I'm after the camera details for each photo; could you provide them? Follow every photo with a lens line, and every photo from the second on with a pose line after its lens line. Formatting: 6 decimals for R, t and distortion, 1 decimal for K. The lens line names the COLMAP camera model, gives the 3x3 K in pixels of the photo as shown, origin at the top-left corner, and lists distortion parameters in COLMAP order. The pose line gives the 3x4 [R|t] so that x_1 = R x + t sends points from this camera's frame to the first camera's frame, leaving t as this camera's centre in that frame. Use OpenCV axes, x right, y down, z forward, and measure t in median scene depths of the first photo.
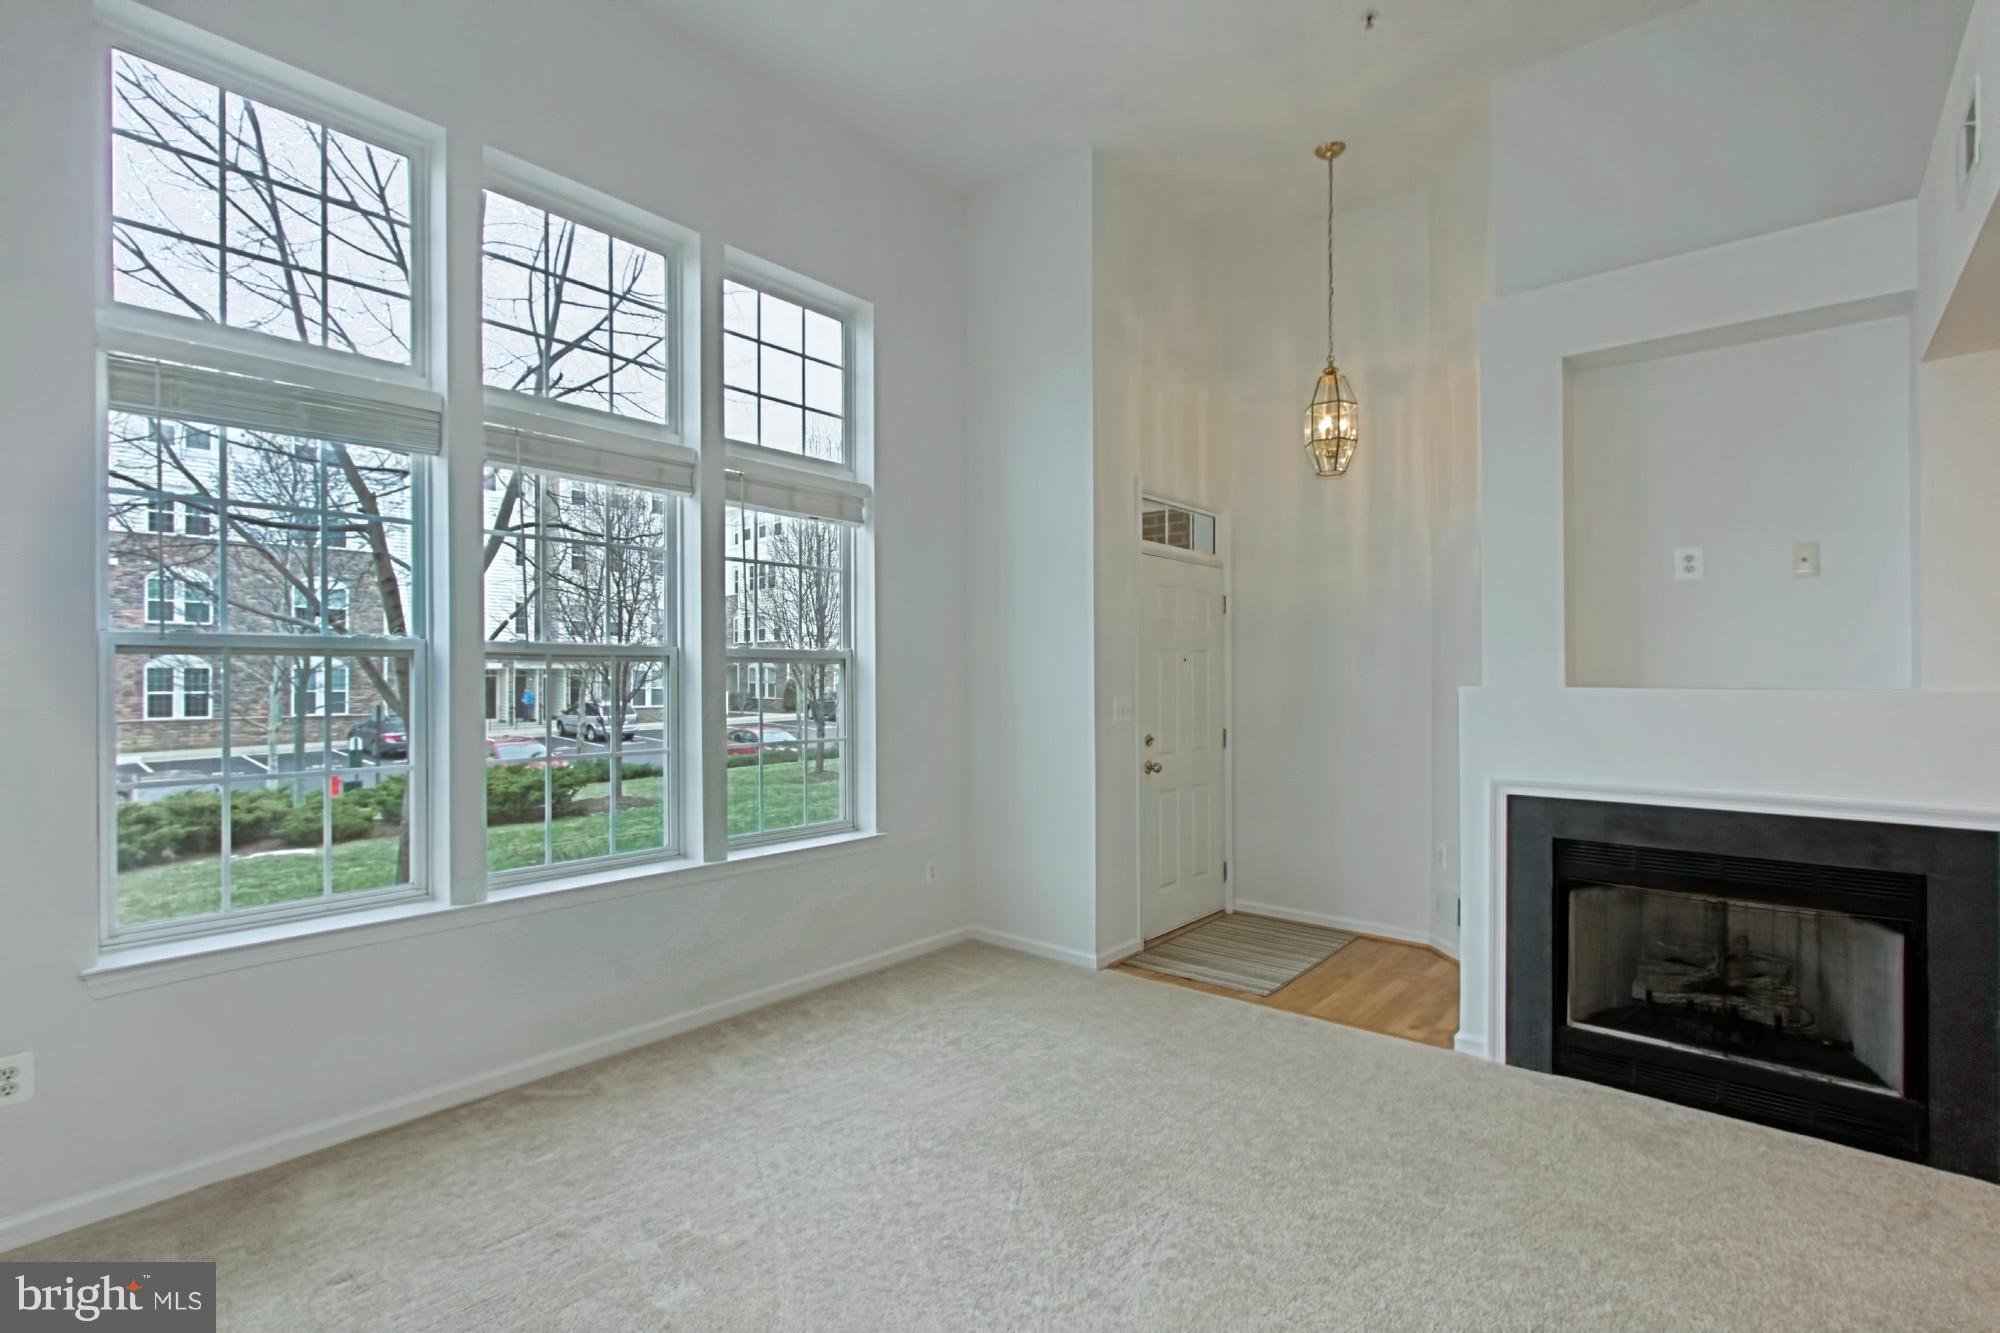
lens RADIAL K [[928.8, 0, 987.9], [0, 928.8, 672.0], [0, 0, 1]] dist [0.003191, -0.000675]
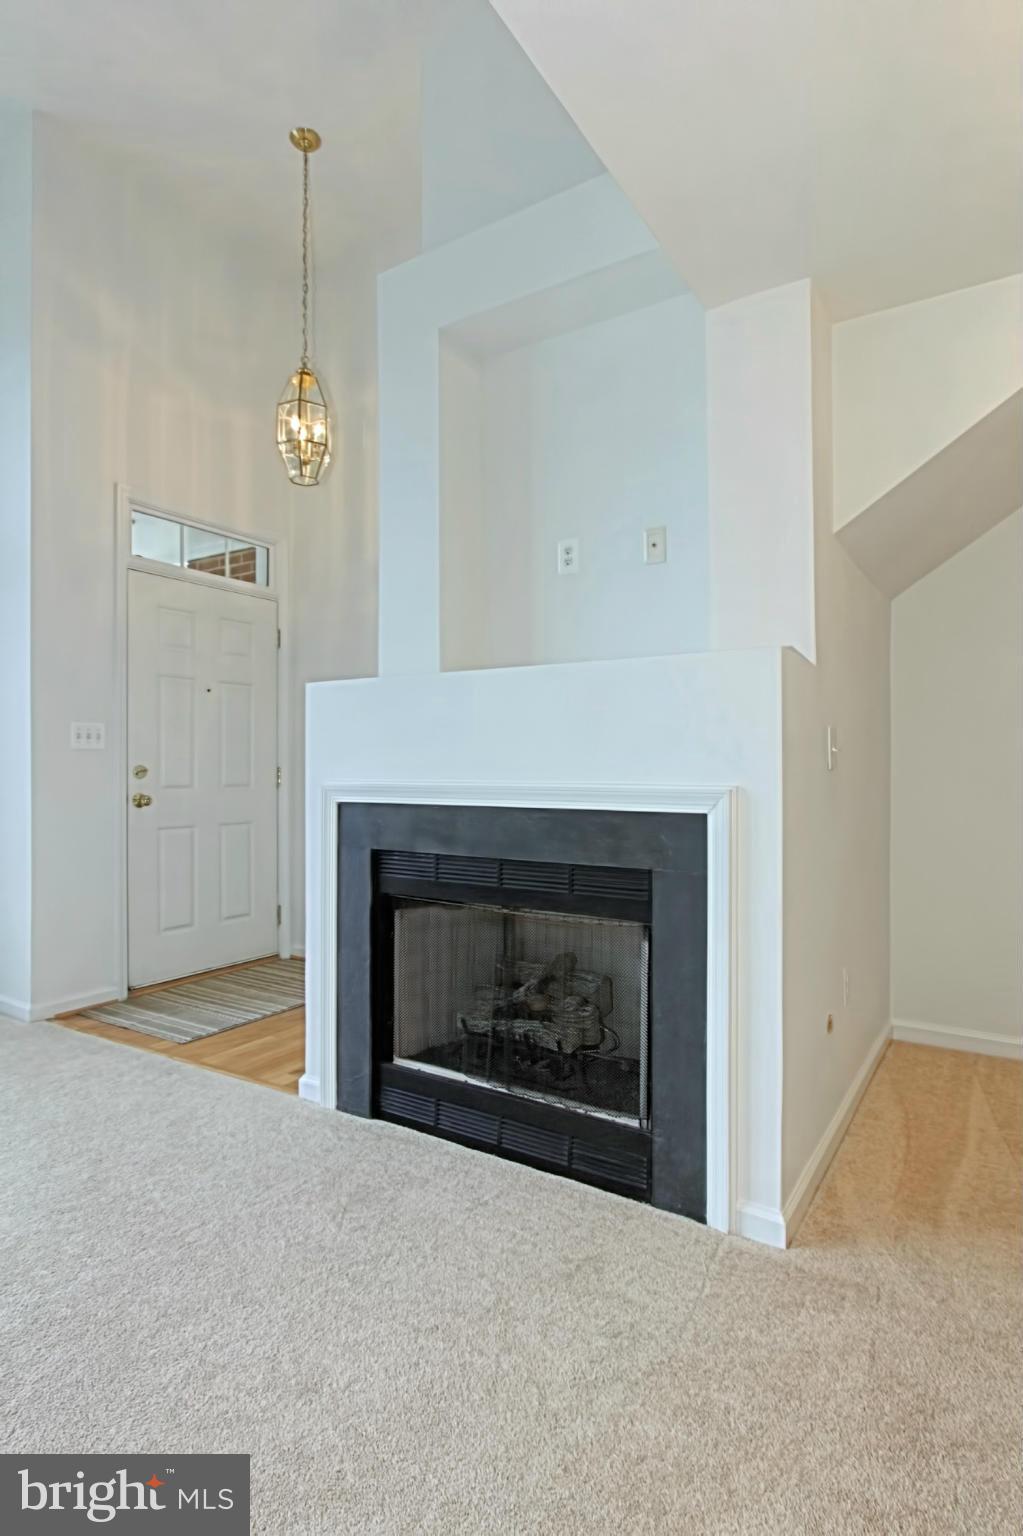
lens RADIAL K [[779.2, 0, 542.6], [0, 779.2, 777.0], [0, 0, 1]] dist [-0.026960, 0.002079]
pose [[0.986958, 0.004405, 0.160919, 0.529025], [-0.004862, 0.999985, 0.002446, 0.088889], [-0.160906, -0.003197, 0.986965, 0.210101]]
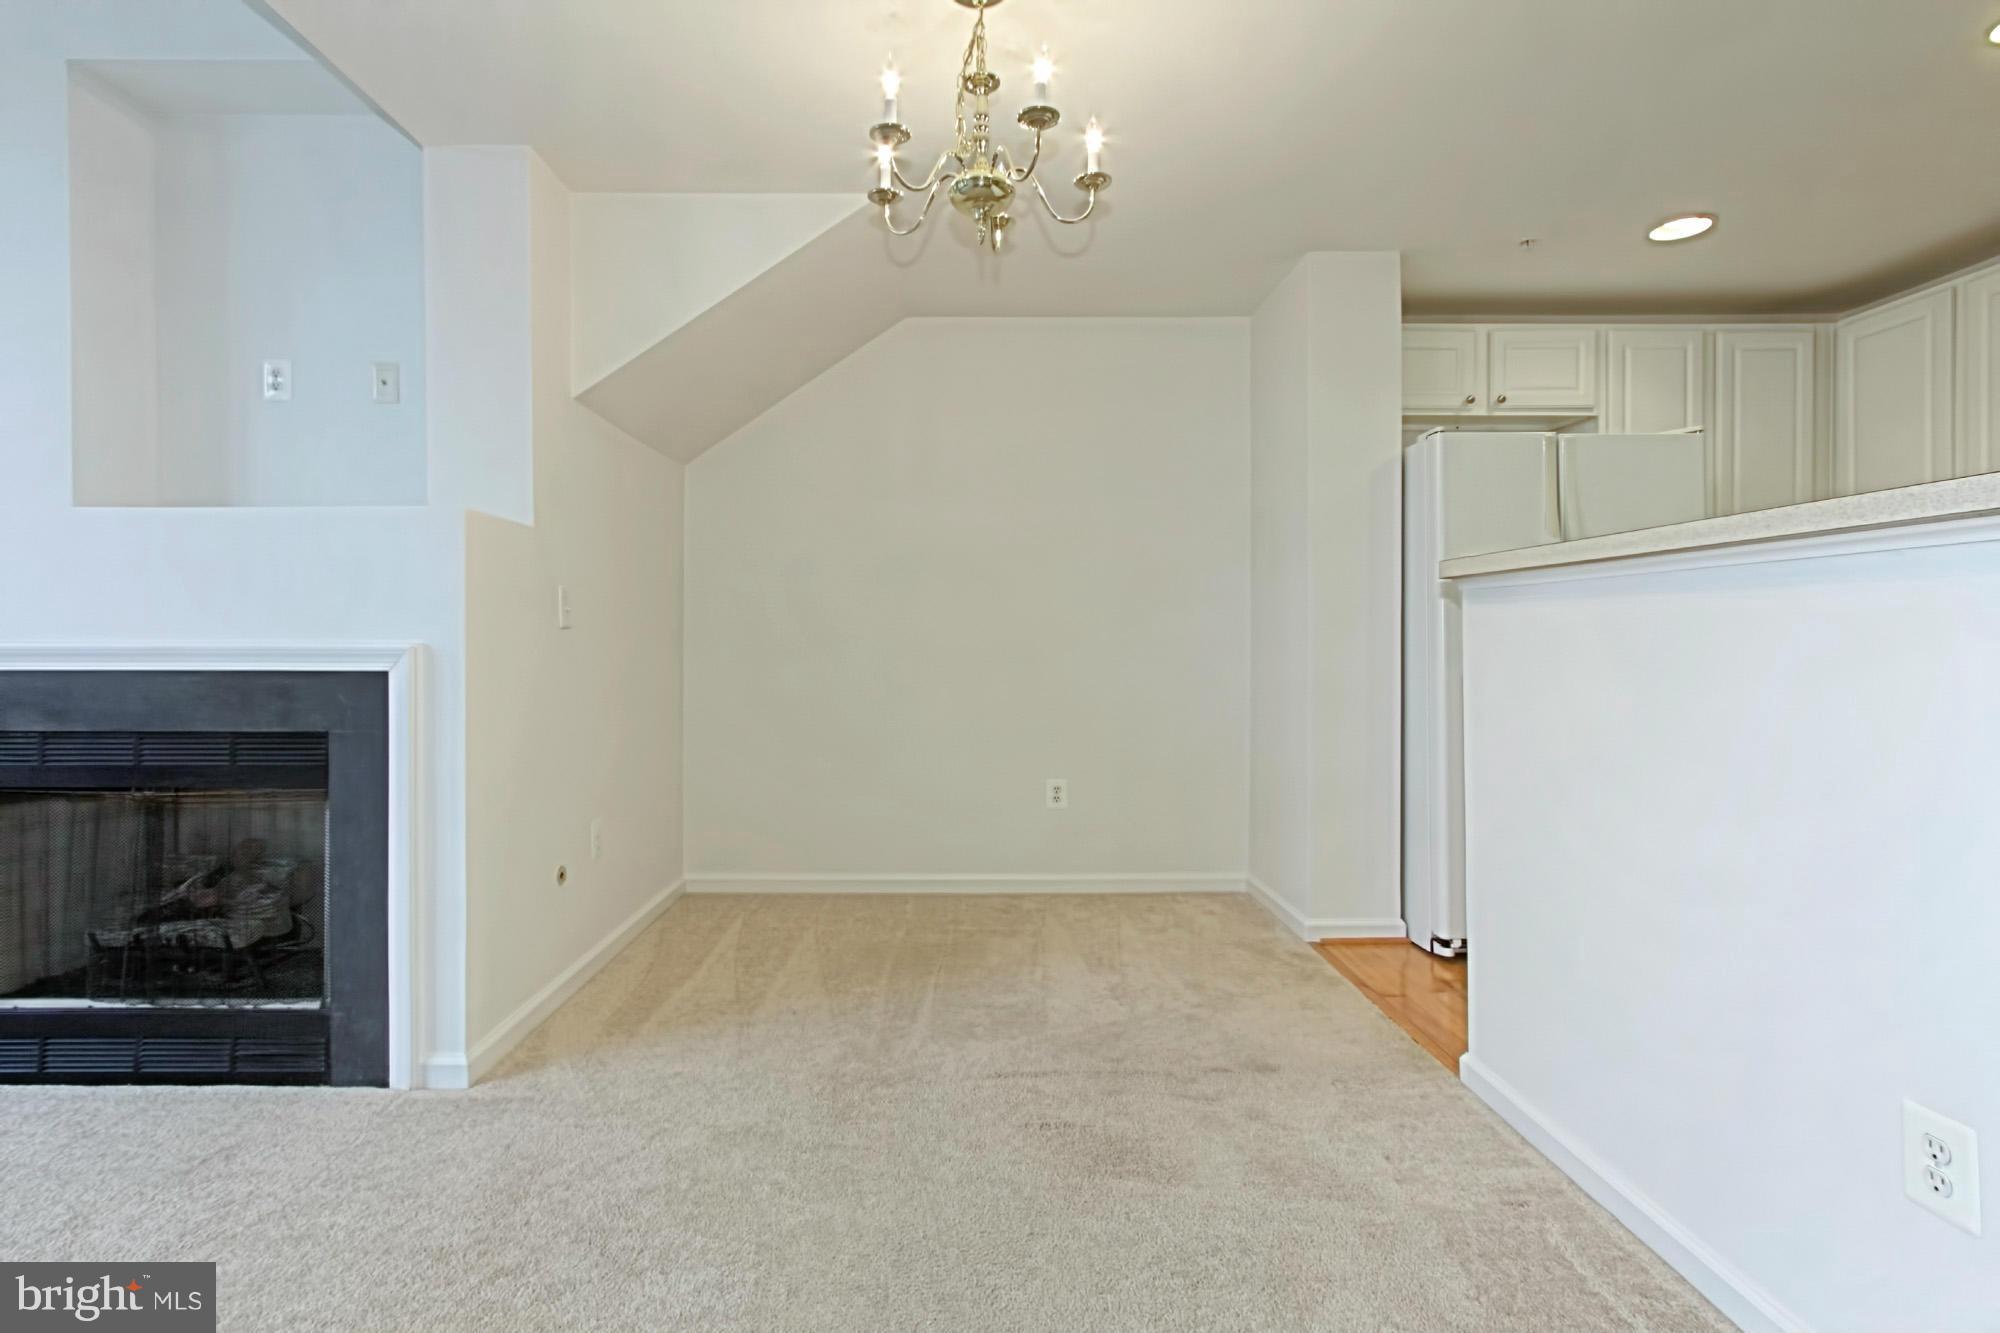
lens RADIAL K [[928.8, 0, 1000.7], [0, 928.8, 649.5], [0, 0, 1]] dist [0.003191, -0.000675]
pose [[0.764146, -0.003601, 0.645034, 0.623277], [0.003820, 0.999992, 0.001057, 0.099845], [-0.645032, 0.001656, 0.764153, -0.000545]]
